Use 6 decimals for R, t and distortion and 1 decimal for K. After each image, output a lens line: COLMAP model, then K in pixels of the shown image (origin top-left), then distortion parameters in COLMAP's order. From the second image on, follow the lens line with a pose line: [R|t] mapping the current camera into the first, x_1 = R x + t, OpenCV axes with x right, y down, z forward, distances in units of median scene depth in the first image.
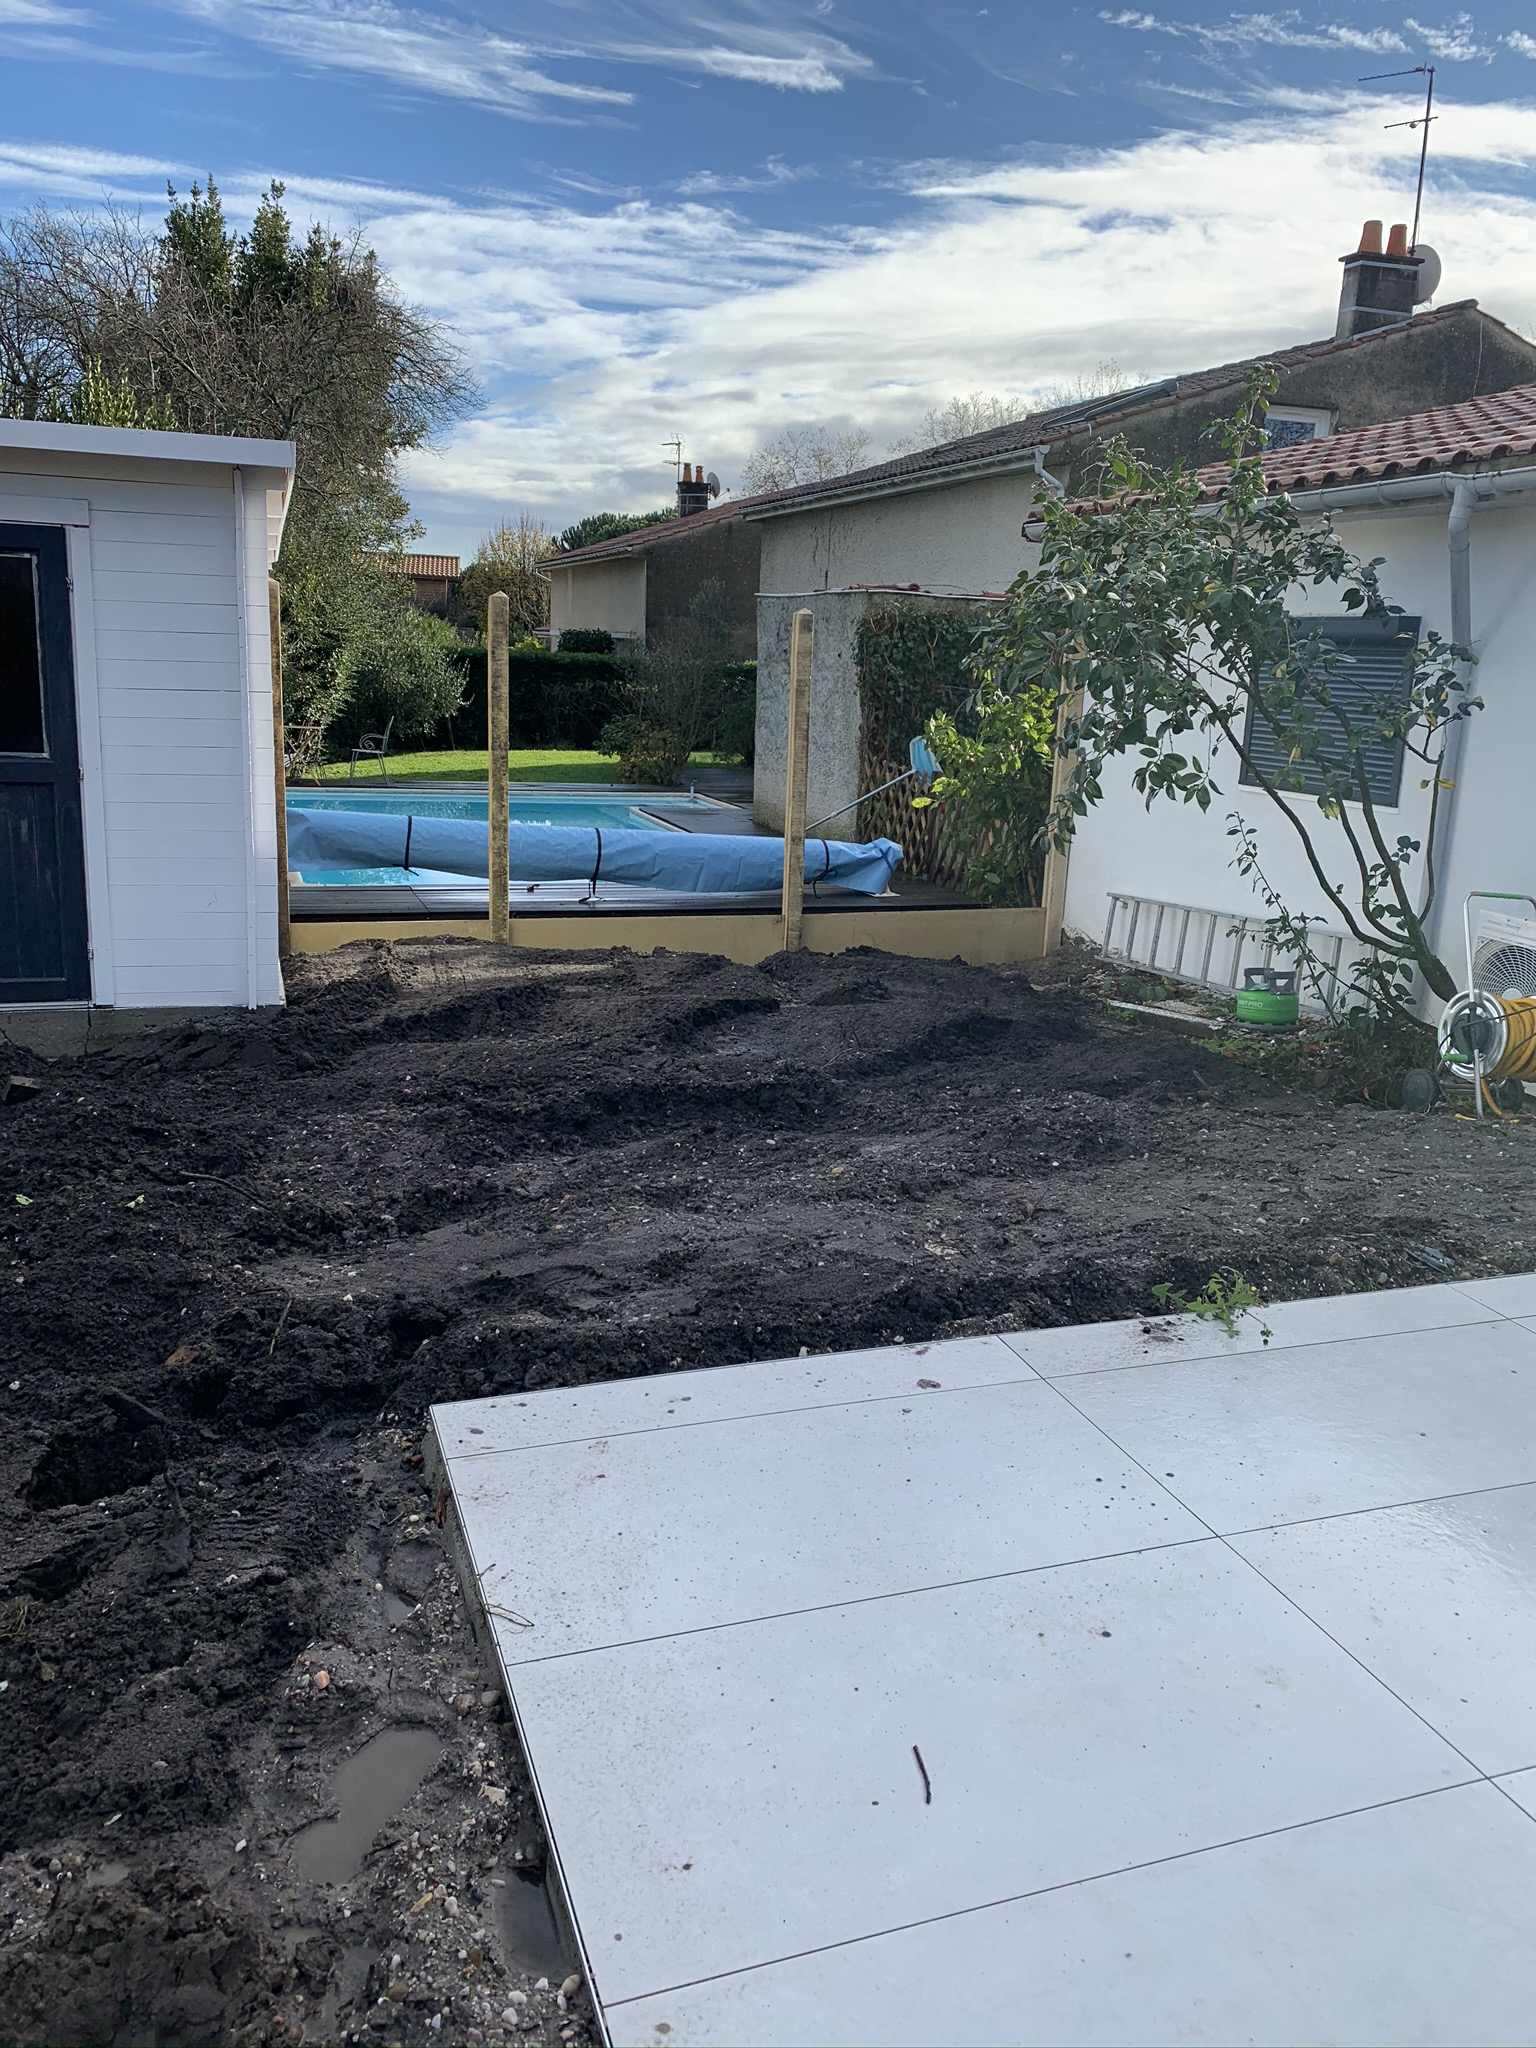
lens RADIAL K [[1552.2, 0, 768.0], [0, 1552.2, 1024.0], [0, 0, 1]] dist [0.006716, 0.001396]
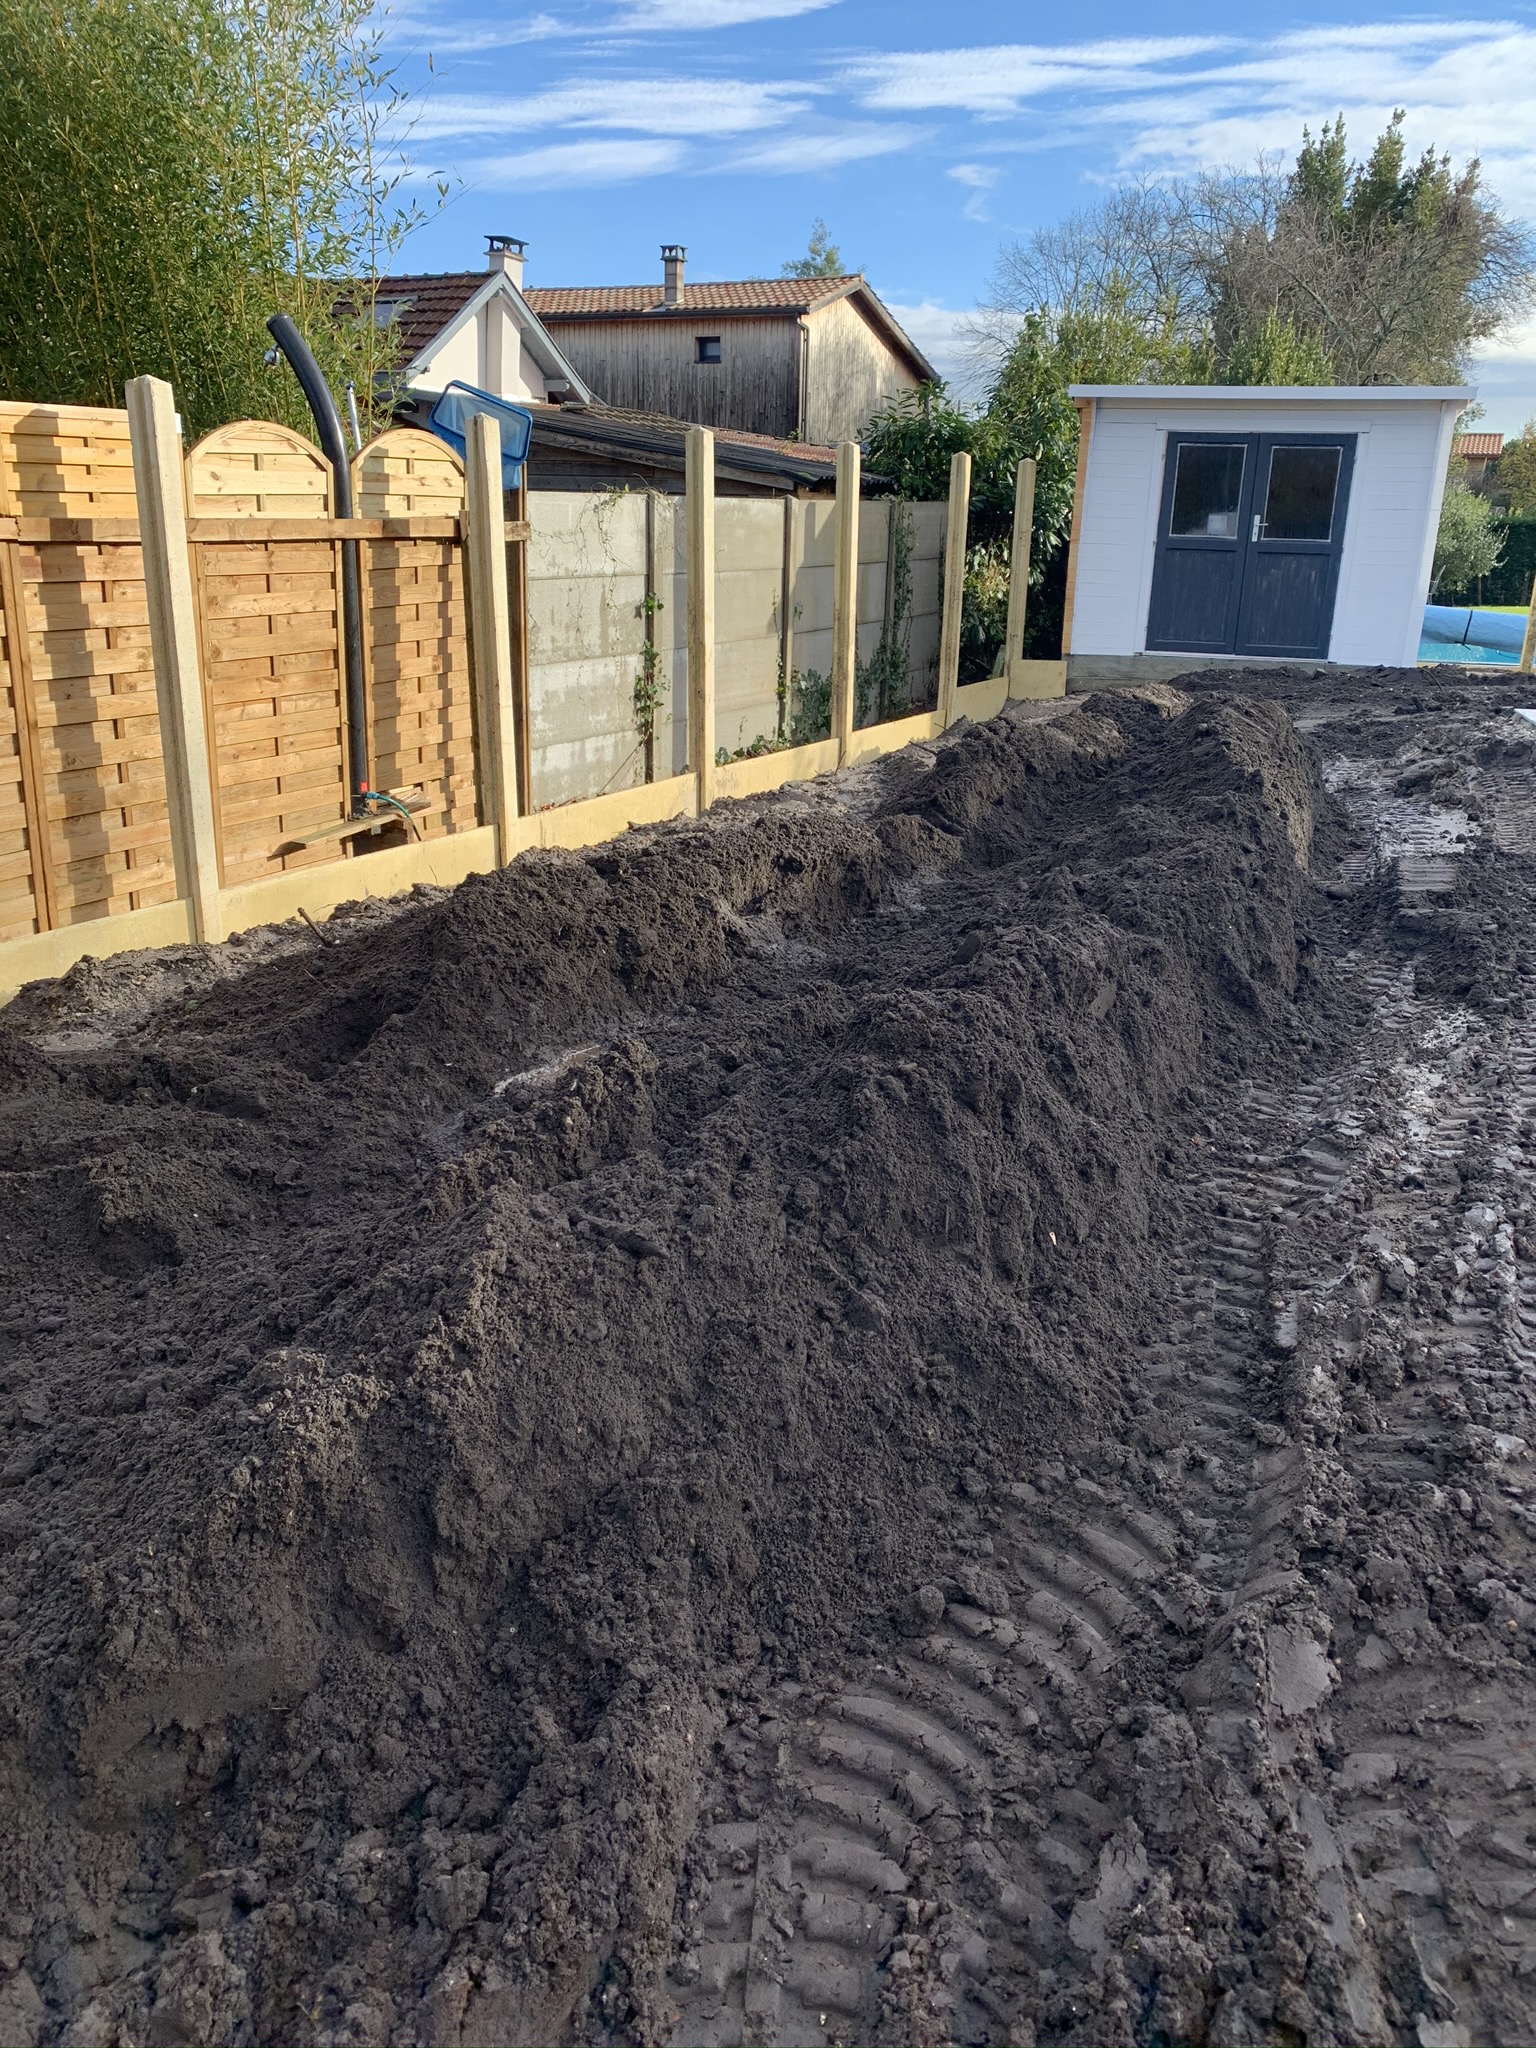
lens RADIAL K [[1552.2, 0, 768.0], [0, 1552.2, 1024.0], [0, 0, 1]] dist [0.006716, 0.001396]
pose [[0.825096, 0.158219, -0.542386, 0.045303], [-0.122098, 0.987237, 0.102248, 0.094041], [0.551642, -0.018140, 0.833884, -0.322535]]
